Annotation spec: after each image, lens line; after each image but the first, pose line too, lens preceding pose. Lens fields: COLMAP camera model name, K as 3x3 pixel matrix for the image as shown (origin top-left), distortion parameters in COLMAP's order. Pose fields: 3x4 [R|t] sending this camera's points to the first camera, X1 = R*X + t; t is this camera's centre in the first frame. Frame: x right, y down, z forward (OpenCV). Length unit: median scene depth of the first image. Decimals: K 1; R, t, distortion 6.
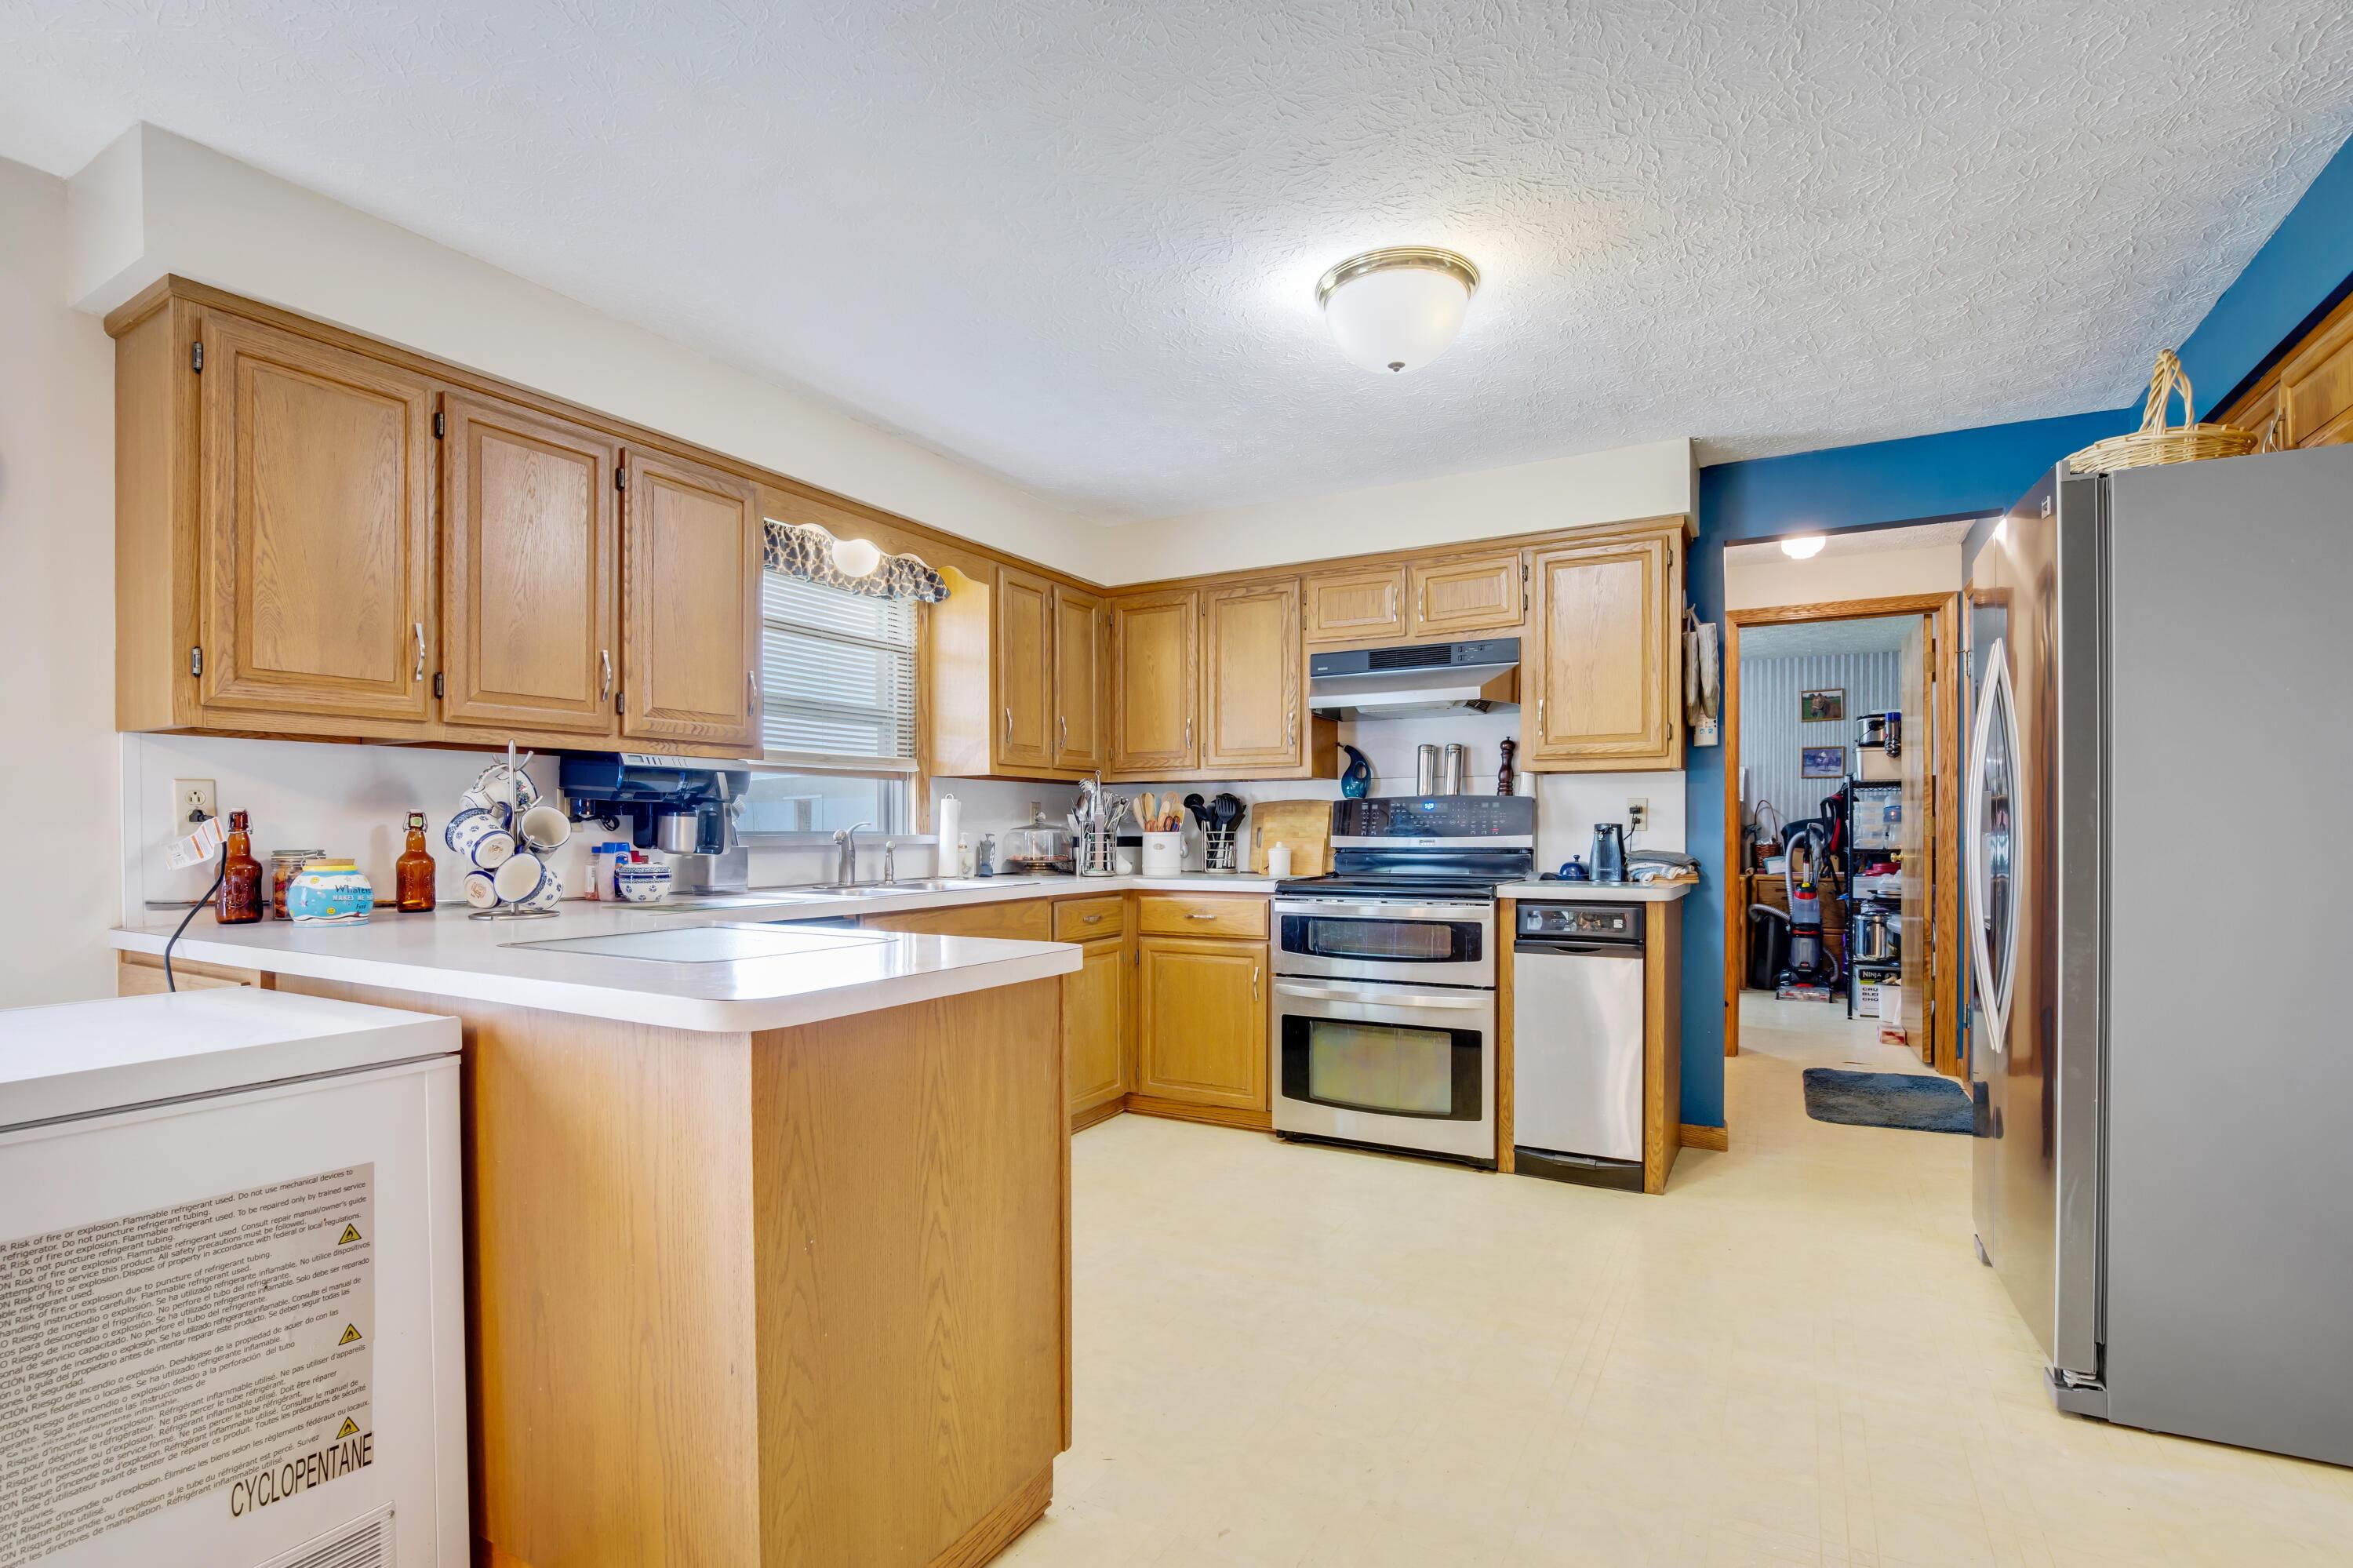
lens RADIAL K [[1085.6, 0, 1193.2], [0, 1085.6, 844.9], [0, 0, 1]] dist [-0.019469, 0.002842]
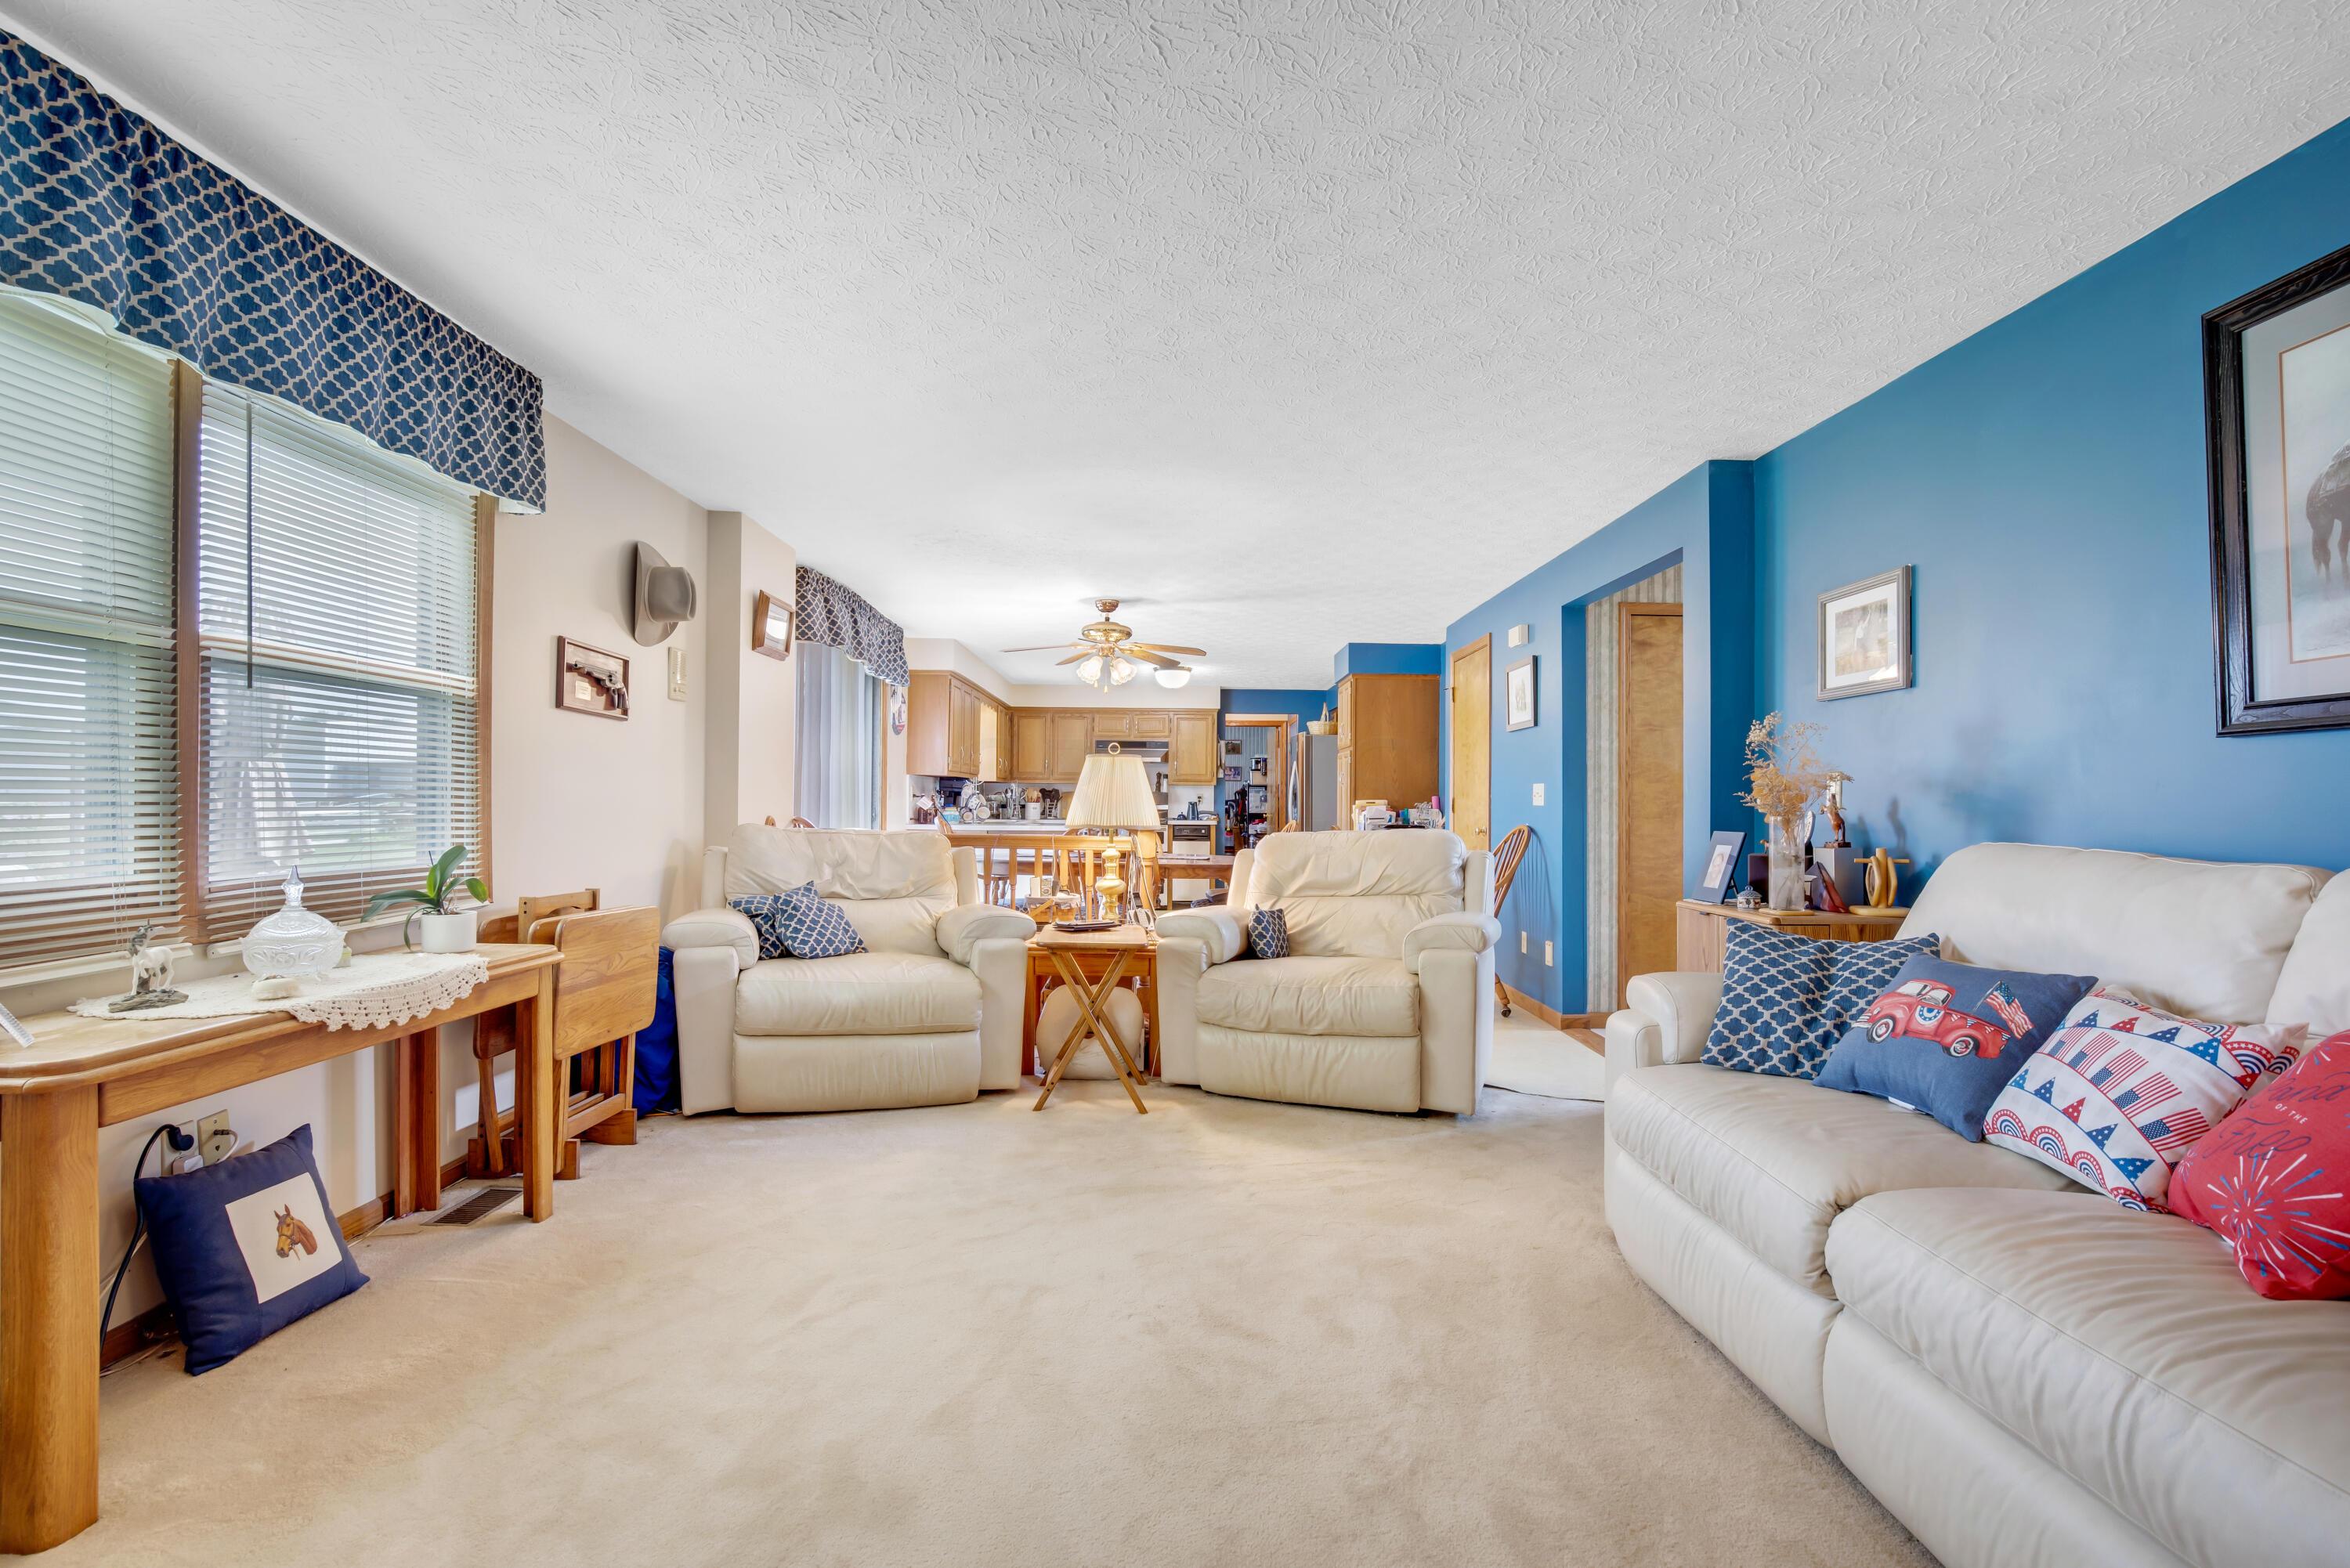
lens RADIAL K [[1084.1, 0, 1173.0], [0, 1084.1, 786.9], [0, 0, 1]] dist [-0.019469, 0.002842]
pose [[0.868721, 0.018077, 0.494971, -1.171256], [-0.003277, 0.999522, -0.030753, 0.032865], [-0.495290, 0.025094, 0.868365, -1.624438]]
